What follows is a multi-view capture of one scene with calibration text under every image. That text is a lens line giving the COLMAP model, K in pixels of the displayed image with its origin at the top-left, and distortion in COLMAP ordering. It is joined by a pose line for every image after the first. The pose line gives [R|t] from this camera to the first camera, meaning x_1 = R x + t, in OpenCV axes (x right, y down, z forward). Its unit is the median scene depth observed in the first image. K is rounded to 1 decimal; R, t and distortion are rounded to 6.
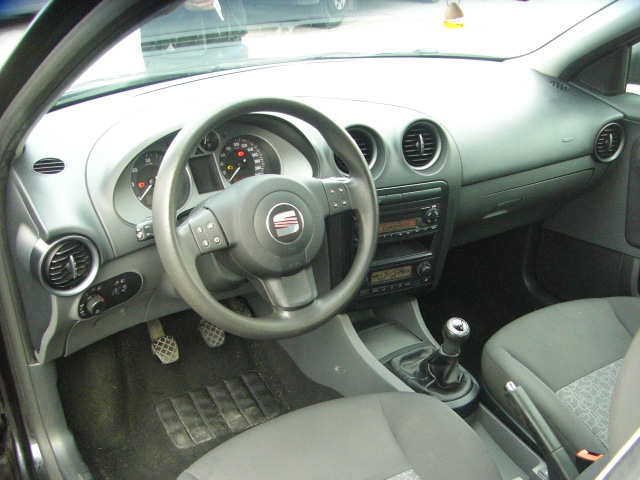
lens RADIAL K [[843.2, 0, 320.0], [0, 843.2, 240.0], [0, 0, 1]] dist [-0.186707, 0.049840]
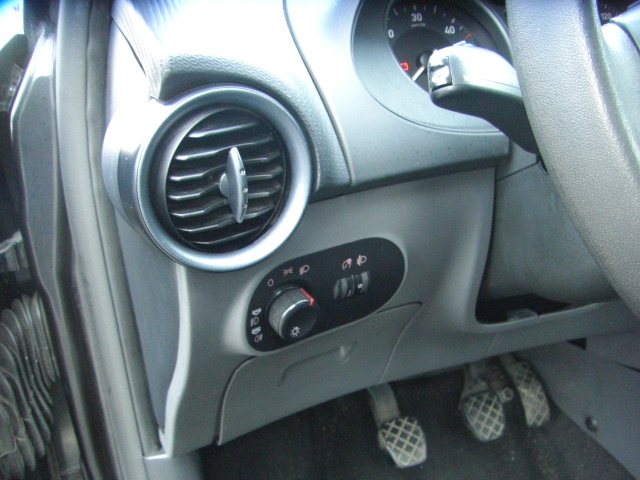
lens RADIAL K [[843.2, 0, 320.0], [0, 843.2, 240.0], [0, 0, 1]] dist [-0.186707, 0.049840]
pose [[0.977981, 0.015344, -0.208131, -0.126840], [-0.038562, 0.993407, -0.107962, 0.061337], [0.205102, 0.113610, 0.972124, 0.444949]]
